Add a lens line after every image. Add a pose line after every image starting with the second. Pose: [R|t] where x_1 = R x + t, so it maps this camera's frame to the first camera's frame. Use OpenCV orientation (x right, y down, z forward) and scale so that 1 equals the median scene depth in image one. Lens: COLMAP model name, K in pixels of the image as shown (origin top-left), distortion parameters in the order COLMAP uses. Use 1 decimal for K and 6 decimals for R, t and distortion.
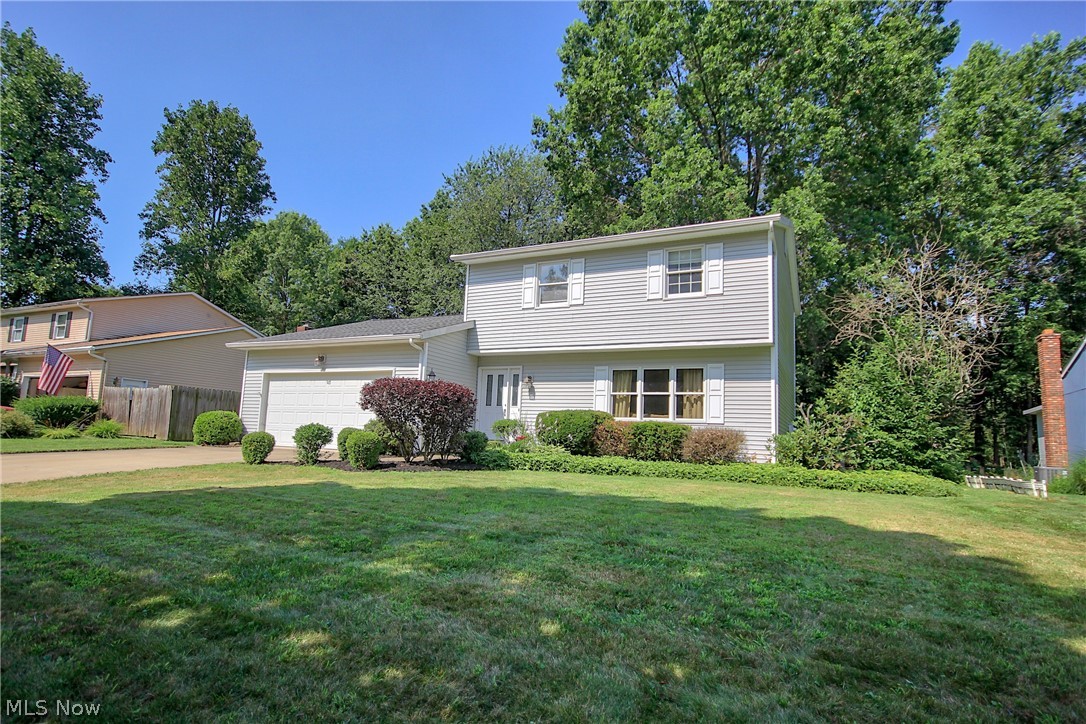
lens RADIAL K [[578.8, 0, 543.0], [0, 578.8, 362.0], [0, 0, 1]] dist [0.001907, 0.000528]
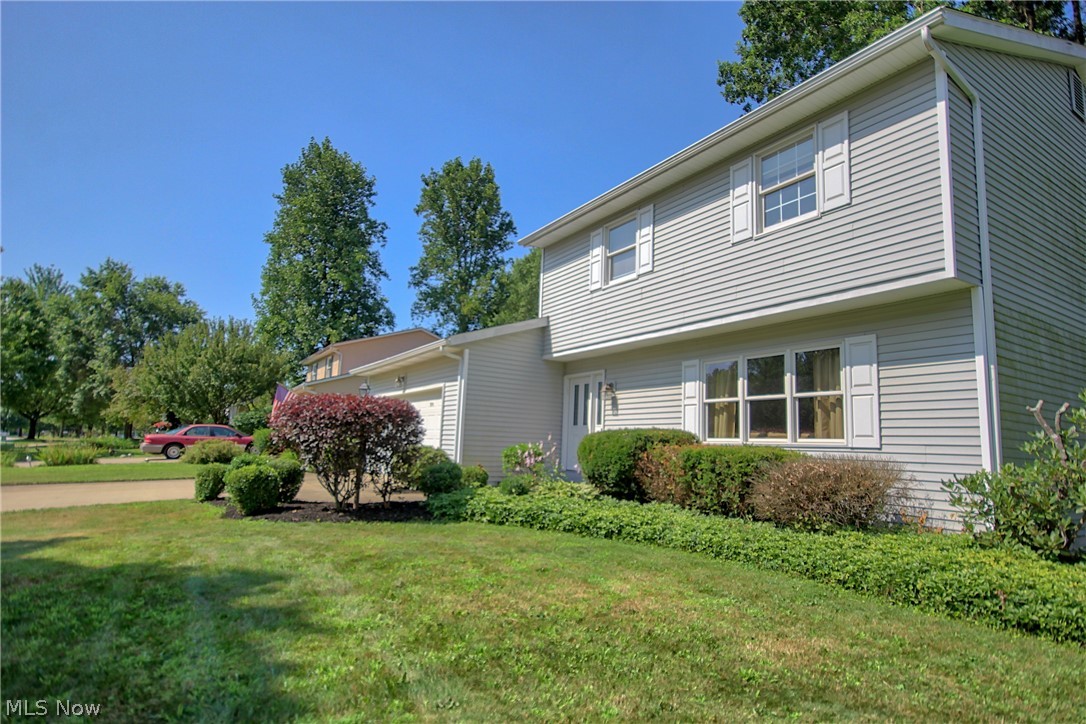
lens RADIAL K [[578.8, 0, 543.0], [0, 578.8, 362.0], [0, 0, 1]] dist [0.001907, 0.000528]
pose [[0.853338, -0.085315, -0.514331, 0.296042], [0.068062, 0.996307, -0.052339, 0.032292], [0.516897, 0.009656, 0.855993, 0.356464]]
